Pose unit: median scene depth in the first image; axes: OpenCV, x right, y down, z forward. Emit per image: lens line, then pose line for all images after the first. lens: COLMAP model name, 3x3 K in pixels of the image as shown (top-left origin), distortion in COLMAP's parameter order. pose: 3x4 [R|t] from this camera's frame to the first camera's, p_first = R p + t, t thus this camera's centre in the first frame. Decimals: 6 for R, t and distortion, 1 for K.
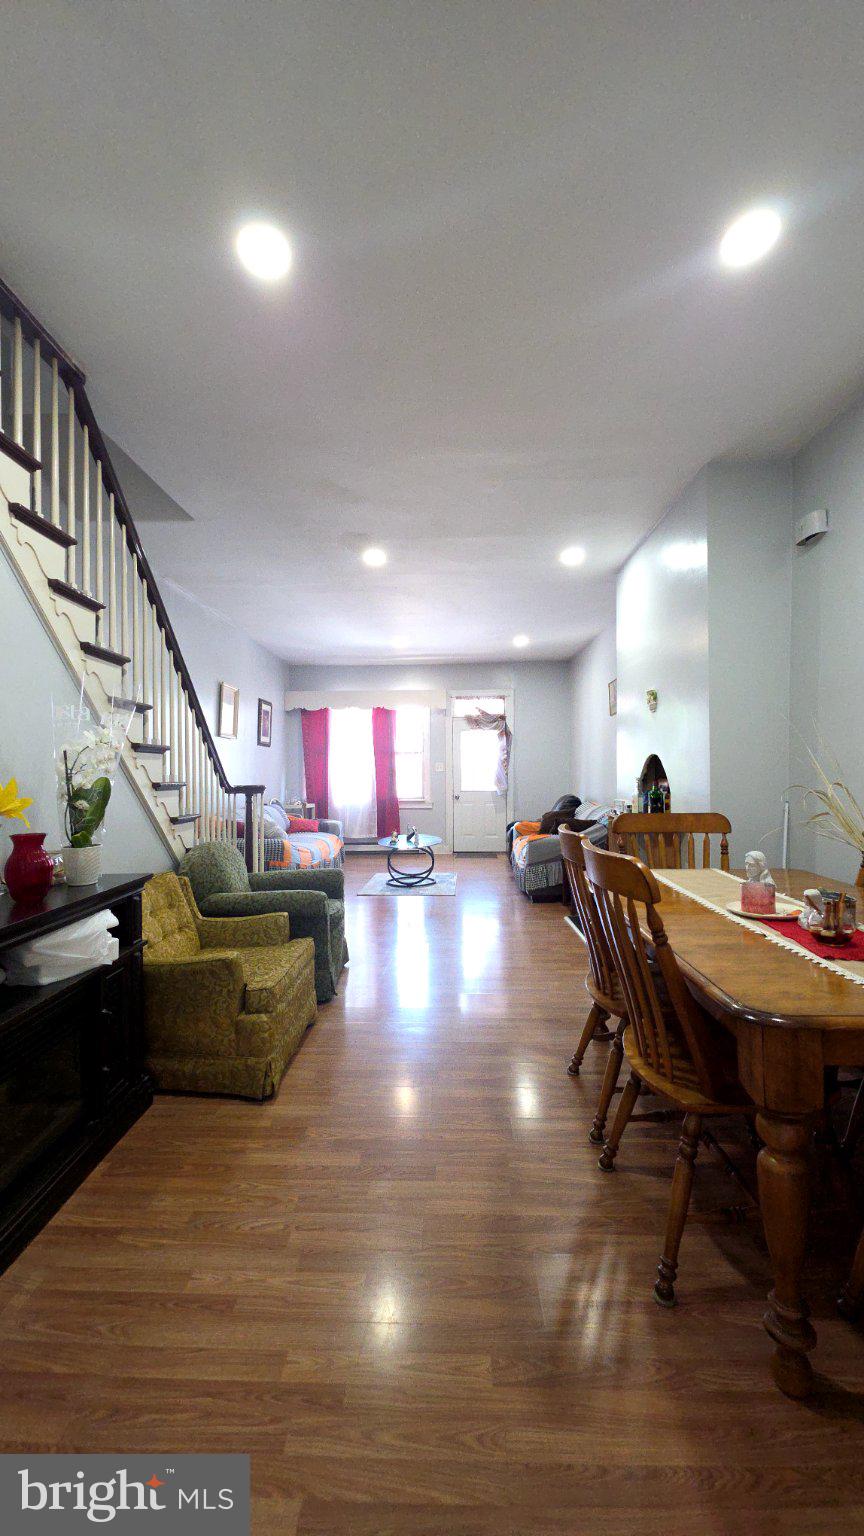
lens RADIAL K [[617.9, 0, 421.4], [0, 617.9, 776.6], [0, 0, 1]] dist [0.000772, -0.000214]
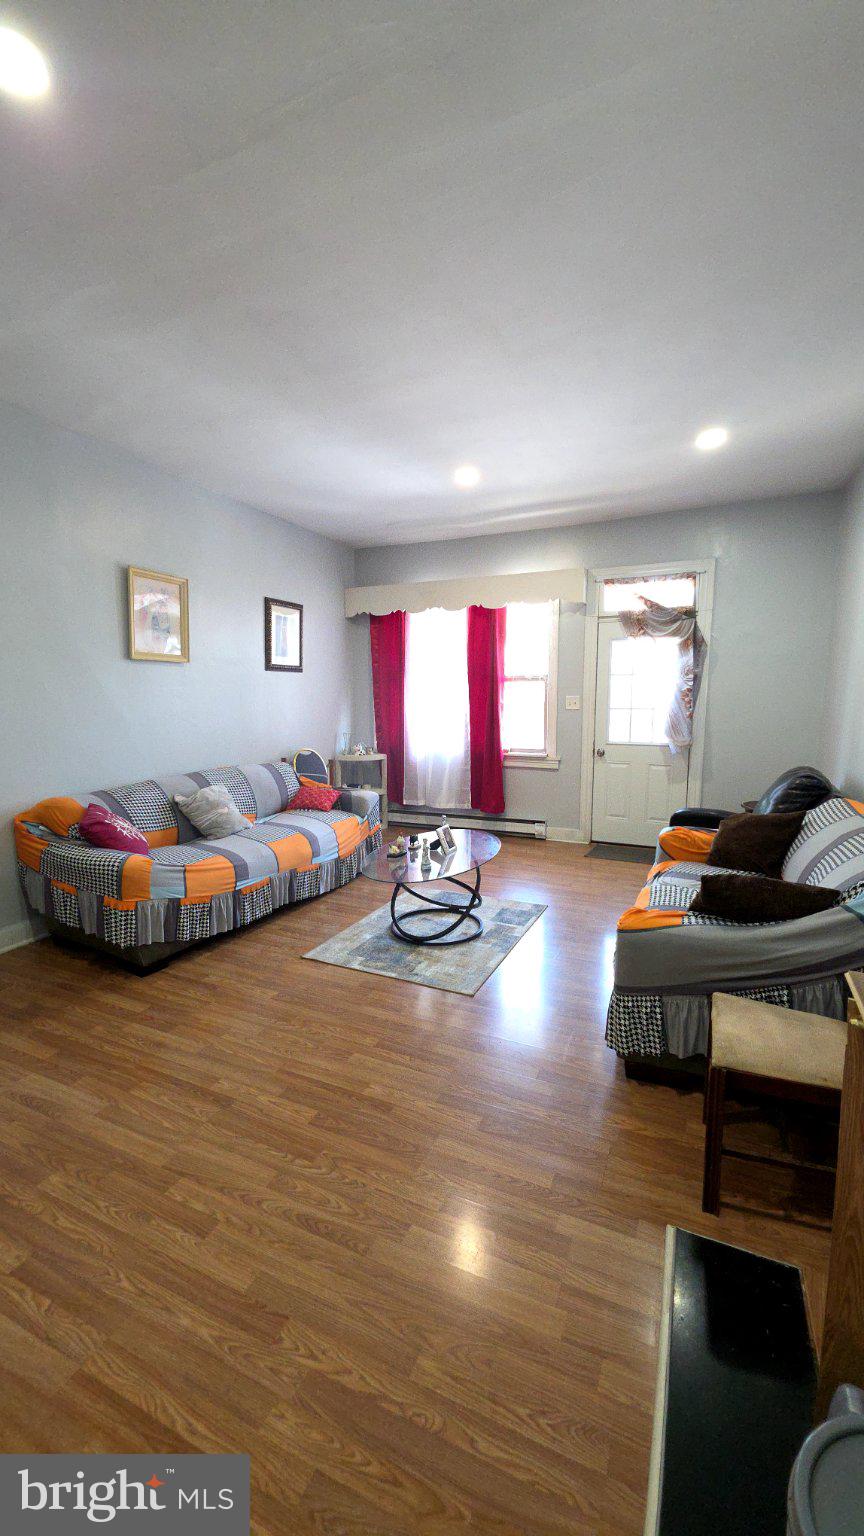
lens RADIAL K [[617.9, 0, 428.0], [0, 617.9, 760.1], [0, 0, 1]] dist [0.000772, -0.000214]
pose [[0.926085, 0.044057, -0.374734, 0.127825], [-0.002942, 0.993972, 0.109591, -0.024765], [0.377303, -0.100388, 0.920633, 0.389124]]
